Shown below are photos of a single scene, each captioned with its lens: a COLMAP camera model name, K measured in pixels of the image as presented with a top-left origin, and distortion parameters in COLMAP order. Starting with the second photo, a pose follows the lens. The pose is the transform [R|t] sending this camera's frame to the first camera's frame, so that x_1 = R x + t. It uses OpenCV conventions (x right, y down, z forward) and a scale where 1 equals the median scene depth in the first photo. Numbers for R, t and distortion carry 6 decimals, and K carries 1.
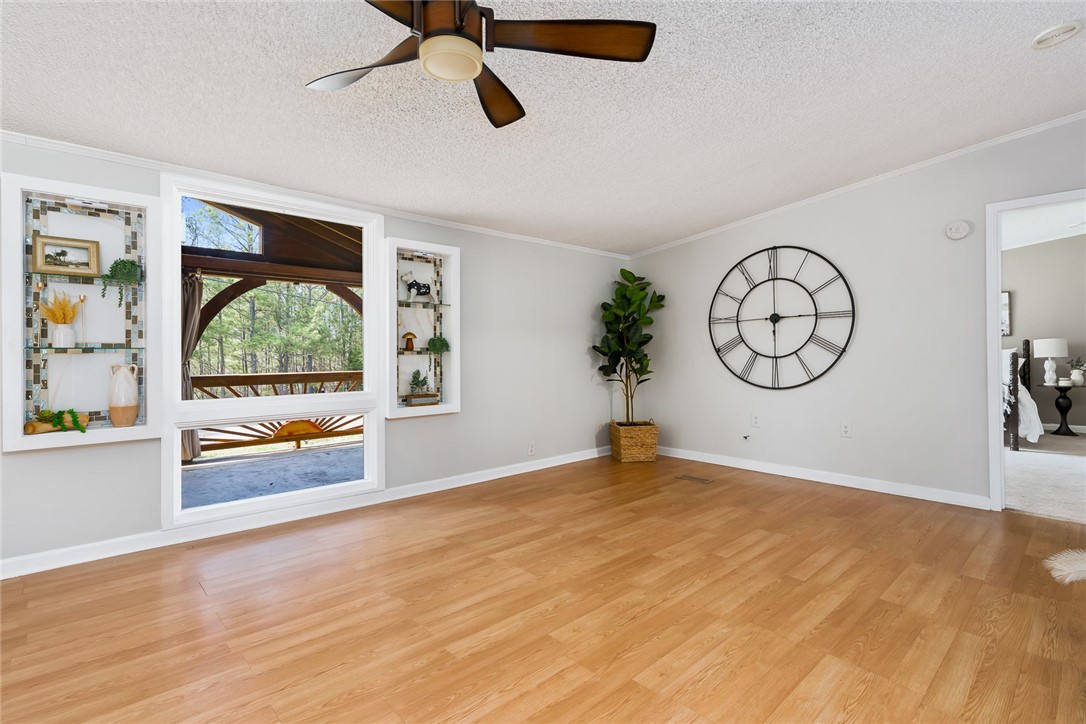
lens RADIAL K [[523.0, 0, 541.0], [0, 523.0, 353.1], [0, 0, 1]] dist [-0.000708, 0.001242]
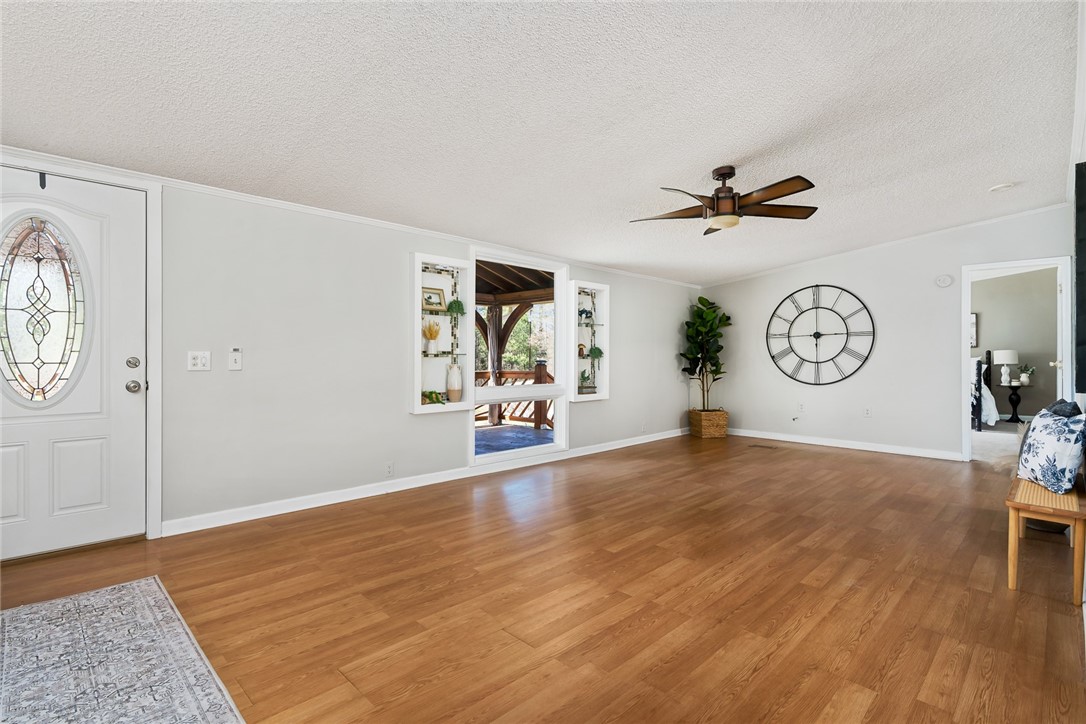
lens RADIAL K [[523.0, 0, 548.3], [0, 523.0, 356.9], [0, 0, 1]] dist [-0.000708, 0.001242]
pose [[0.999017, 0.007451, 0.043696, -0.381899], [-0.007470, 0.999972, 0.000258, -0.002393], [-0.043693, -0.000584, 0.999045, -0.431820]]
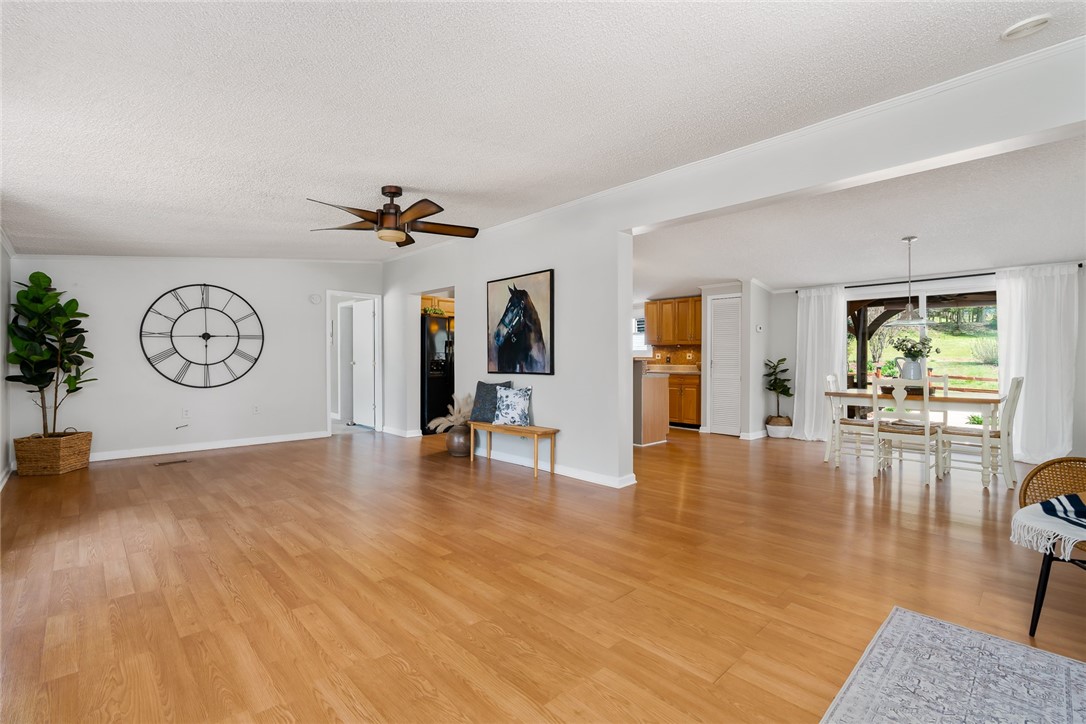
lens RADIAL K [[482.8, 0, 540.2], [0, 482.8, 364.4], [0, 0, 1]] dist [-0.012997, 0.003833]
pose [[-0.008961, -0.008060, 0.999927, -0.910935], [0.000485, 0.999967, 0.008065, -0.002187], [-0.999960, 0.000557, -0.008957, 0.143394]]
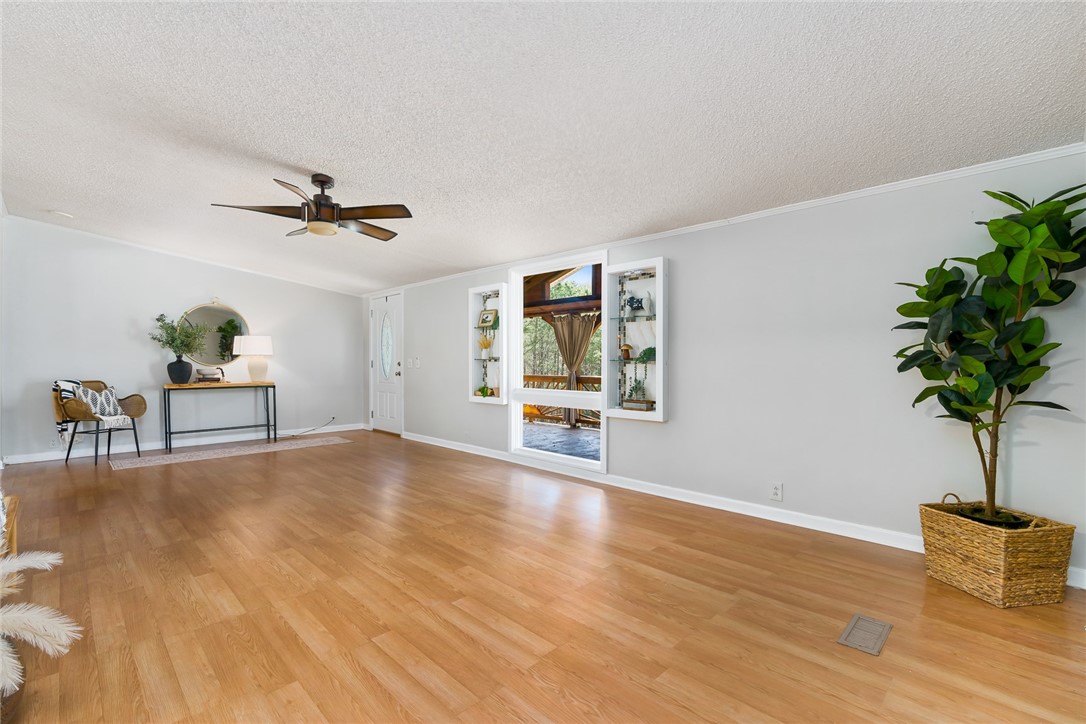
lens RADIAL K [[482.8, 0, 539.6], [0, 482.8, 357.2], [0, 0, 1]] dist [-0.012997, 0.003833]
pose [[0.037686, -0.007079, -0.999265, 0.747901], [-0.004172, 0.999965, -0.007241, -0.002906], [0.999281, 0.004442, 0.037655, 0.725392]]
